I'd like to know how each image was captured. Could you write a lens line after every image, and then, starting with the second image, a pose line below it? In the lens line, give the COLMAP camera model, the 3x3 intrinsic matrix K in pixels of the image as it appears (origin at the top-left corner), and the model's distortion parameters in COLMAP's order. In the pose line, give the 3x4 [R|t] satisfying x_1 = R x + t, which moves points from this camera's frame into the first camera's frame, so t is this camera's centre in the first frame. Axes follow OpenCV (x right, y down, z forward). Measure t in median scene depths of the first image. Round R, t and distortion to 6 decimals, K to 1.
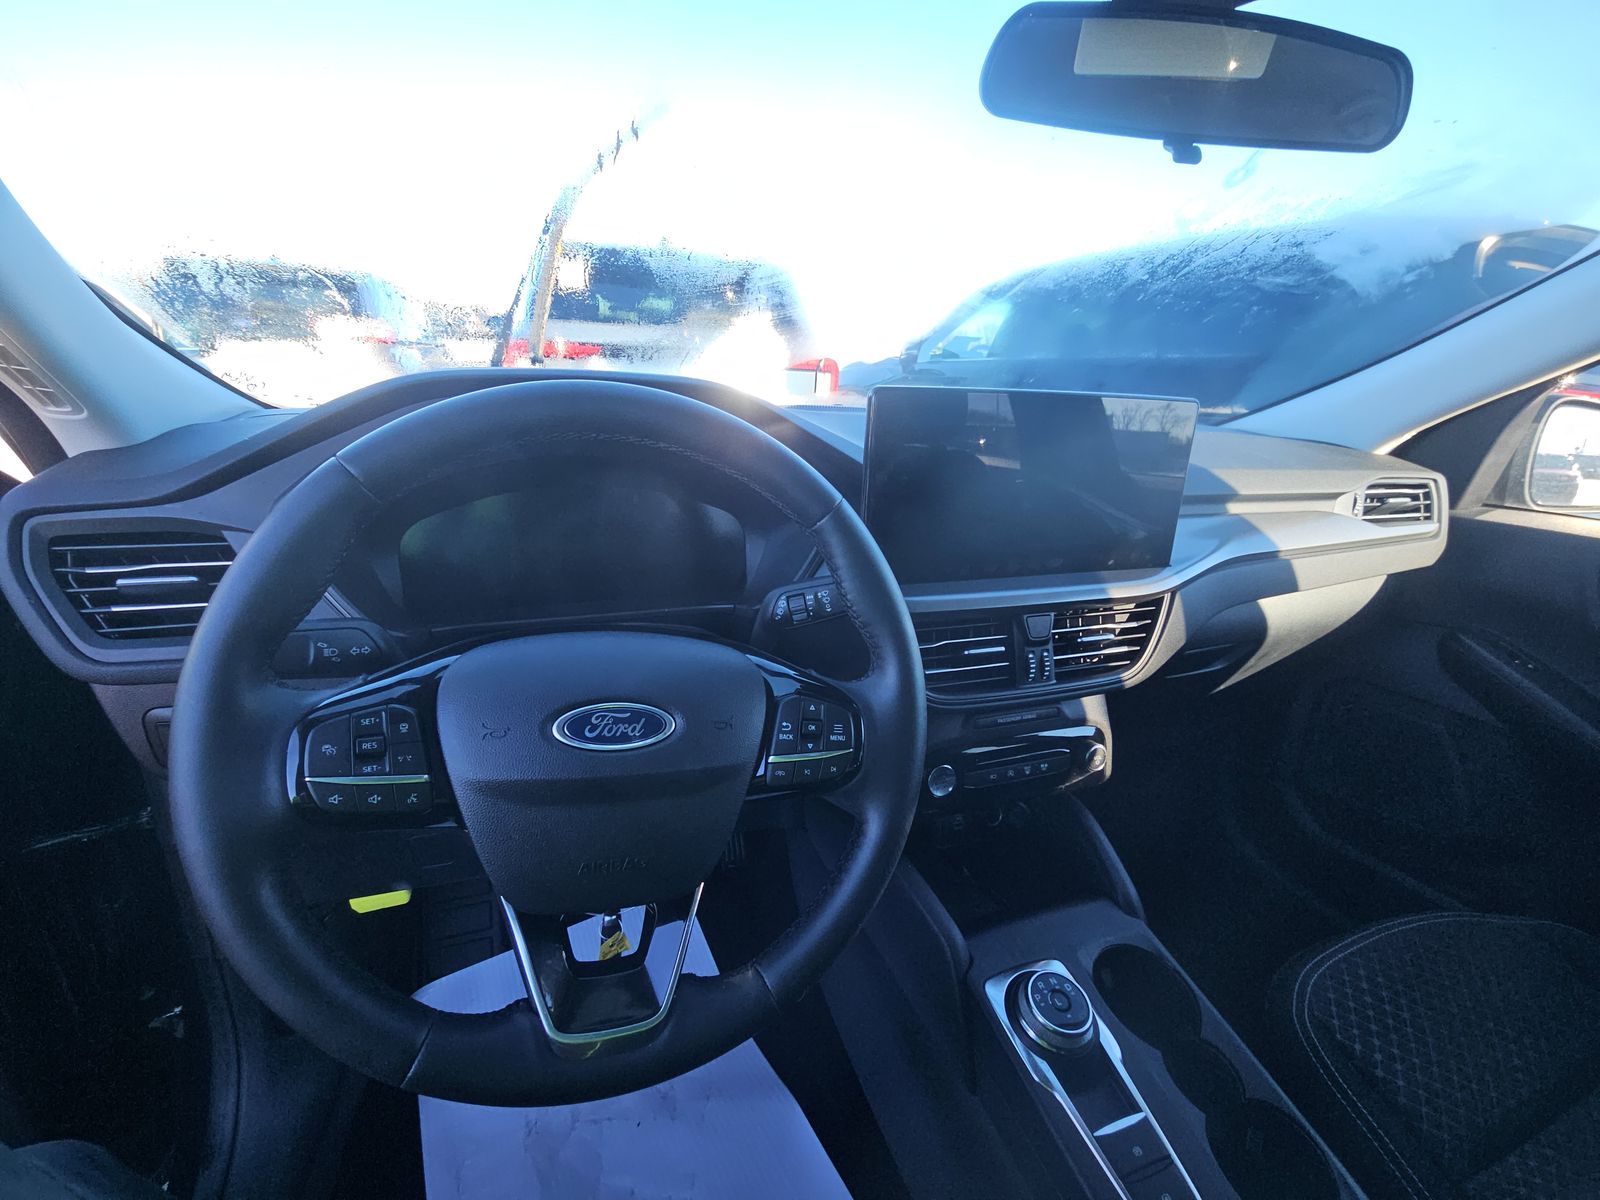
lens RADIAL K [[624.0, 0, 800.0], [0, 624.0, 600.0], [0, 0, 1]] dist [-0.038760, -0.000392]
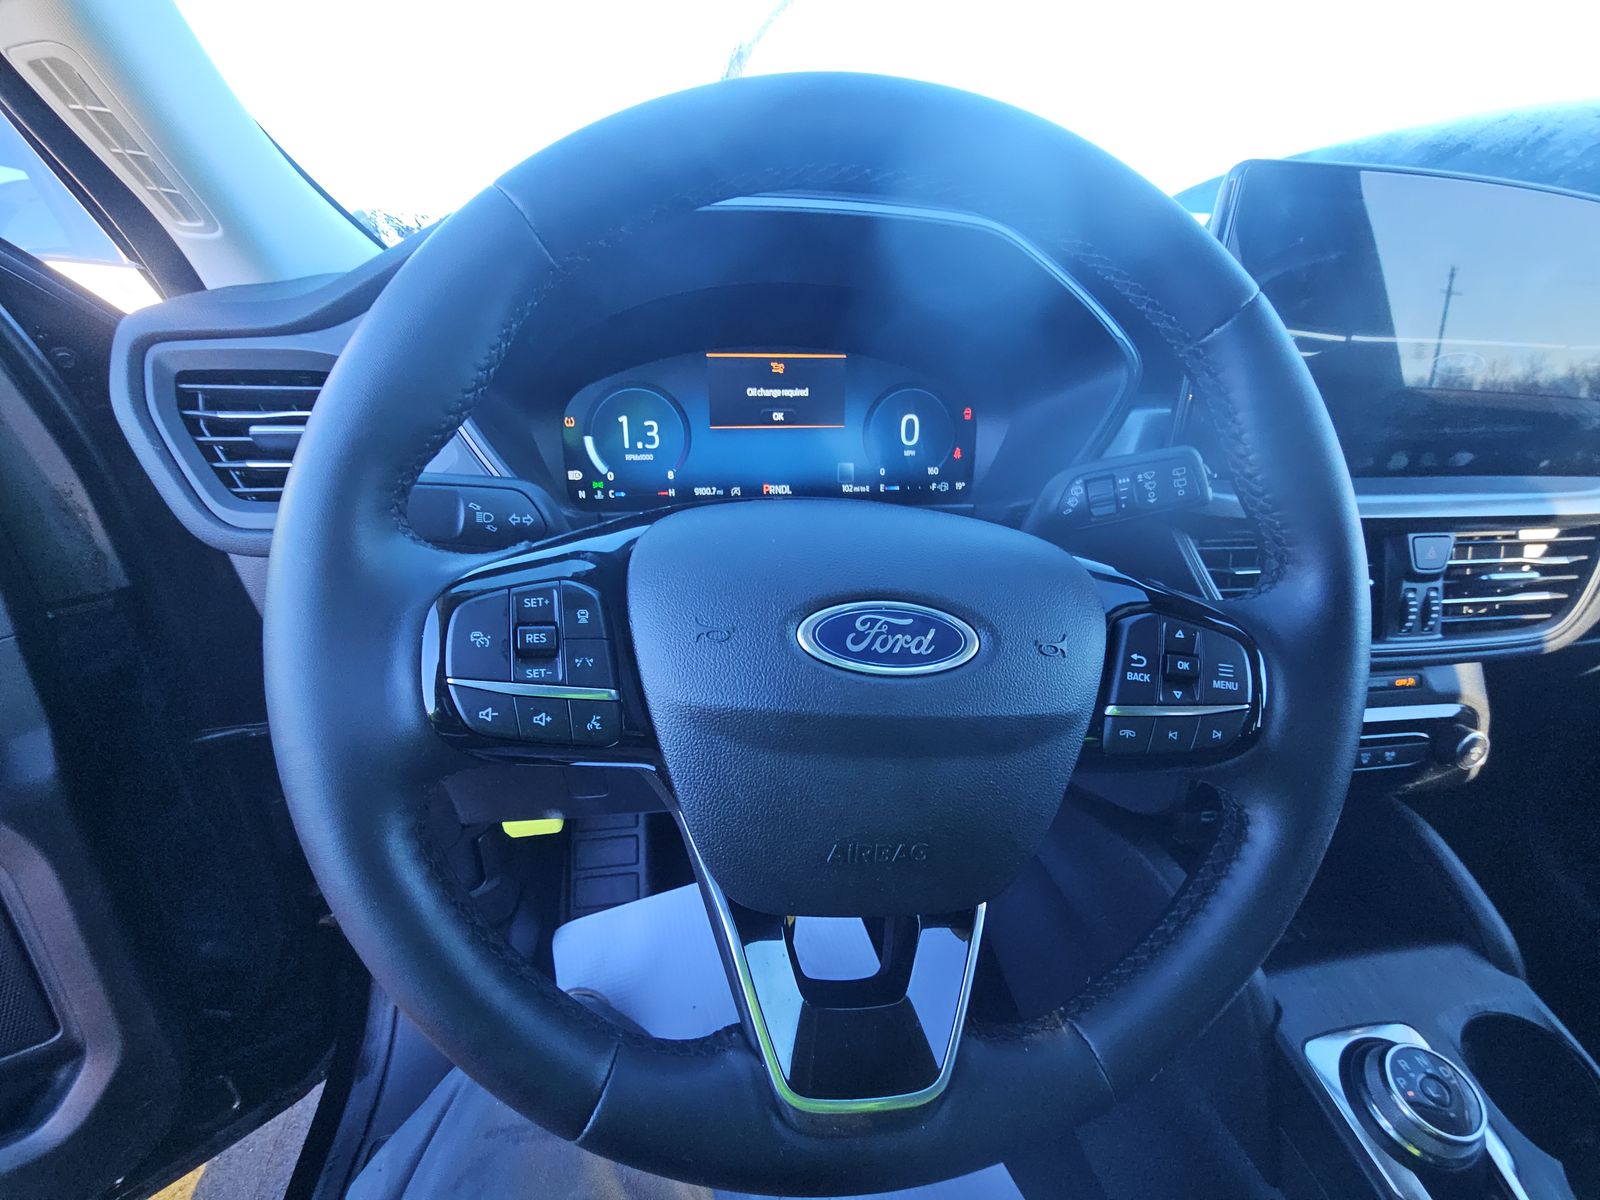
lens RADIAL K [[647.5, 0, 797.8], [0, 647.5, 605.6], [0, 0, 1]] dist [-0.041933, 0.000152]
pose [[0.974366, 0.055395, -0.218044, -0.224592], [-0.035538, 0.994941, 0.093961, 0.102436], [0.222146, -0.083803, 0.971405, 0.314039]]
